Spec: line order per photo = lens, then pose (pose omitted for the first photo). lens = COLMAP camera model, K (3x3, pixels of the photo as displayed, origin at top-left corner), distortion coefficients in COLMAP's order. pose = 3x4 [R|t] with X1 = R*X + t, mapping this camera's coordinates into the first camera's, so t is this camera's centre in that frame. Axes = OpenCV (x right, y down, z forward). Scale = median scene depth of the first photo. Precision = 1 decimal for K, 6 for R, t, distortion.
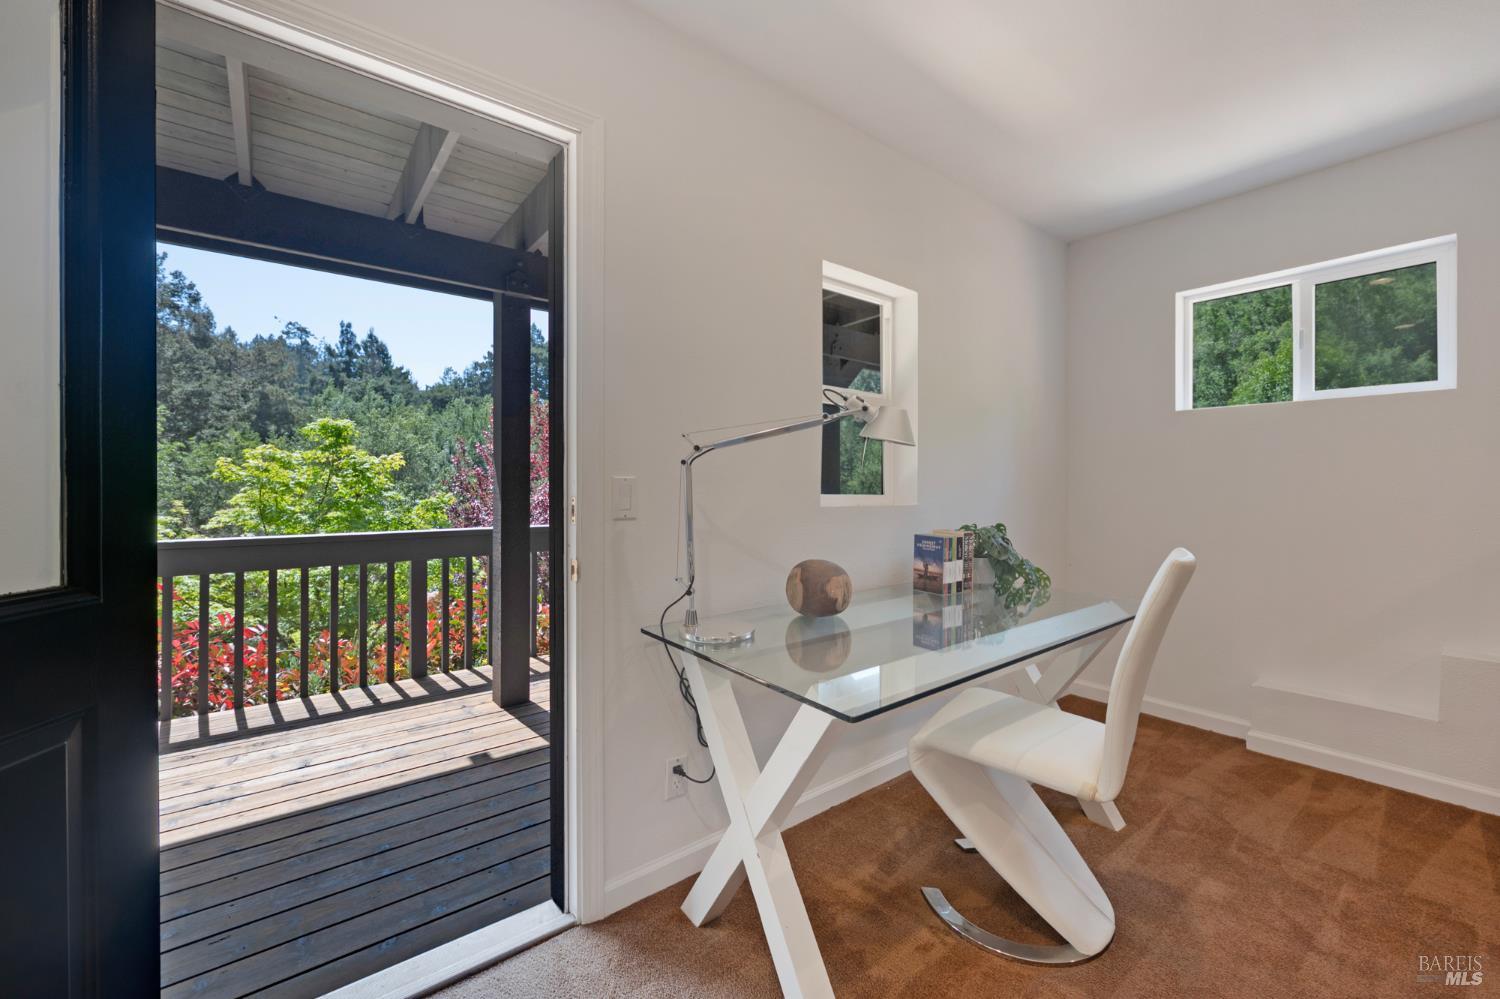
lens RADIAL K [[602.1, 0, 757.4], [0, 602.1, 487.9], [0, 0, 1]] dist [0.001648, 0.000162]
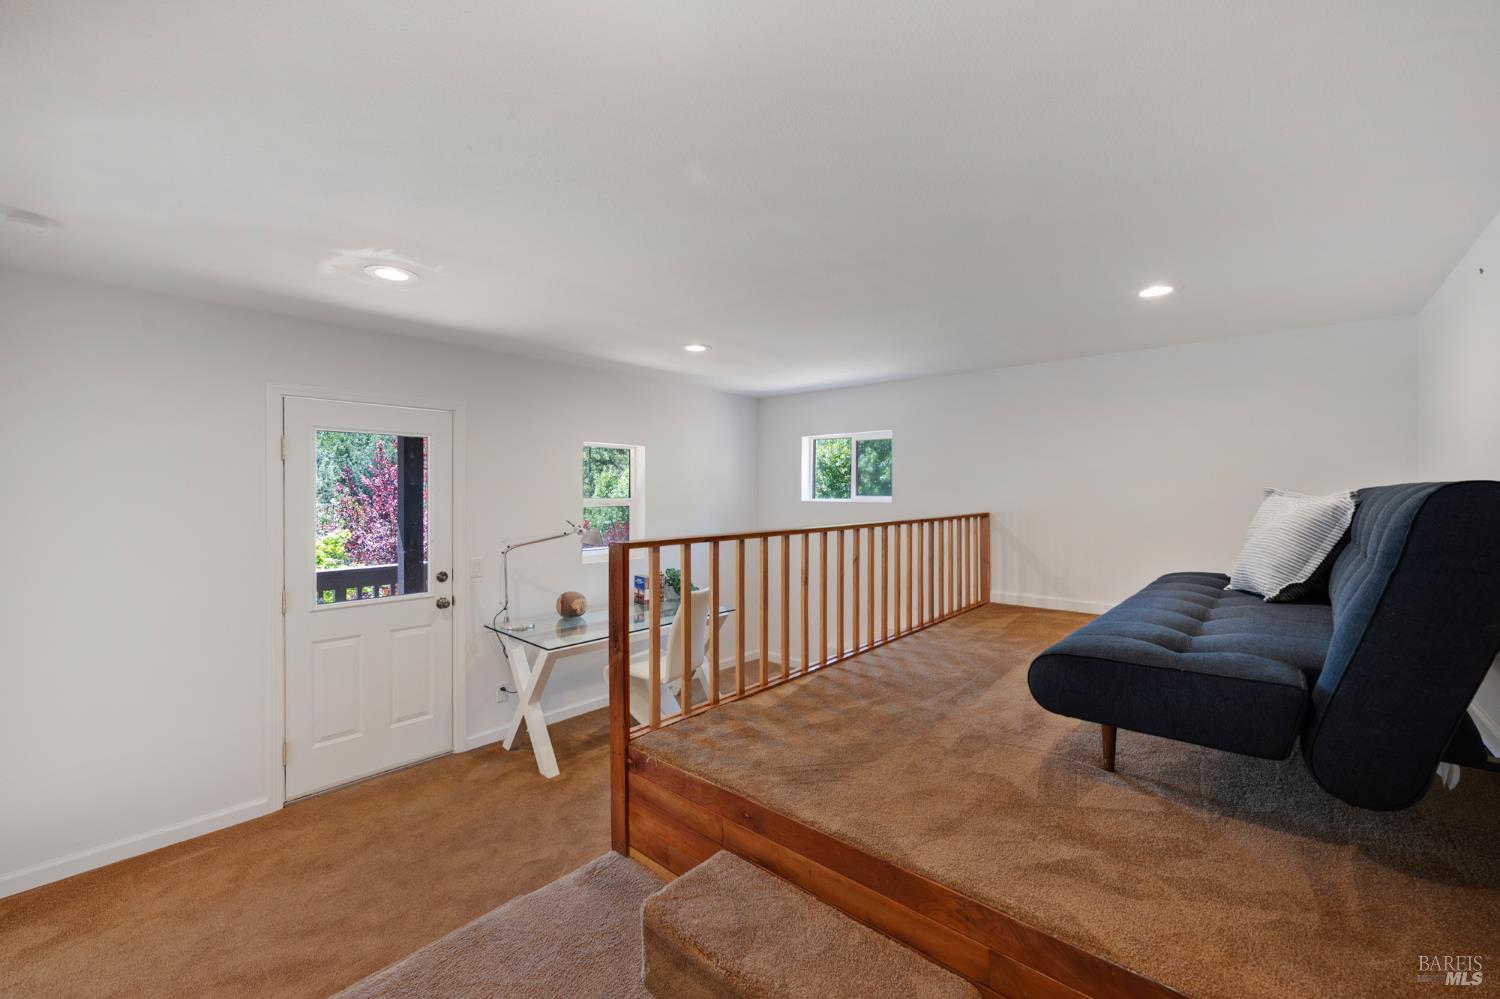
lens RADIAL K [[602.1, 0, 757.4], [0, 602.1, 487.9], [0, 0, 1]] dist [0.001648, 0.000162]
pose [[0.987723, -0.001251, 0.156212, 0.359093], [0.003155, 0.999924, -0.011939, -0.194274], [-0.156185, 0.012285, 0.987651, -1.078464]]
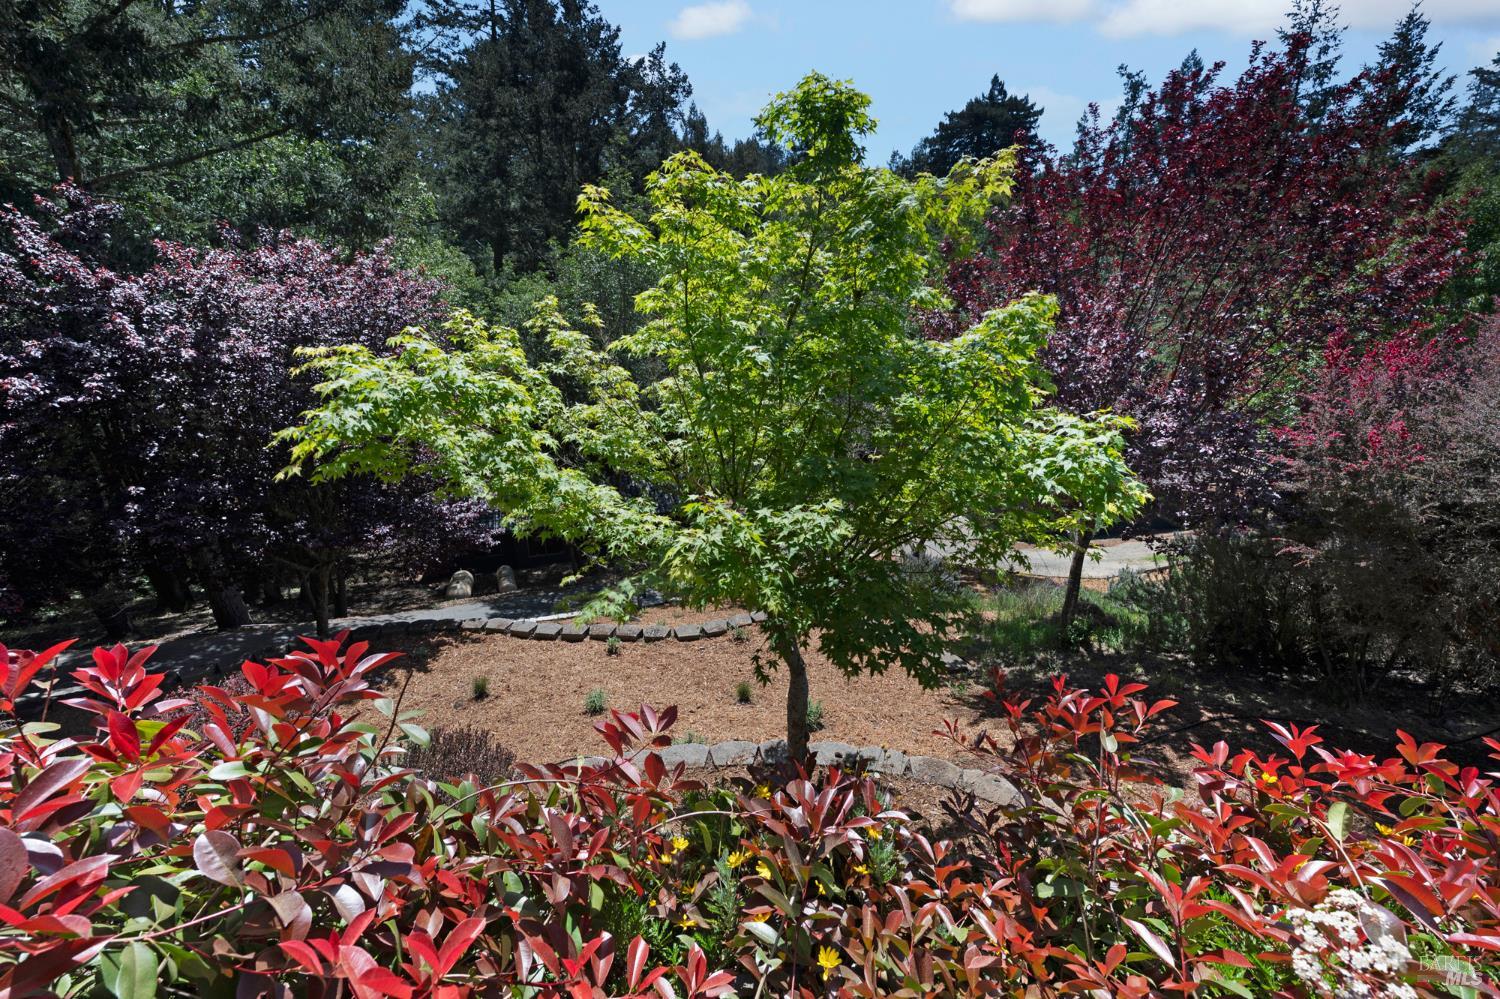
lens RADIAL K [[602.1, 0, 757.4], [0, 602.1, 487.9], [0, 0, 1]] dist [0.001648, 0.000162]
pose [[0.786574, 0.199052, -0.584533, -0.848119], [-0.004305, 0.948364, 0.317155, 0.013122], [0.617481, -0.246949, 0.746816, 1.142155]]
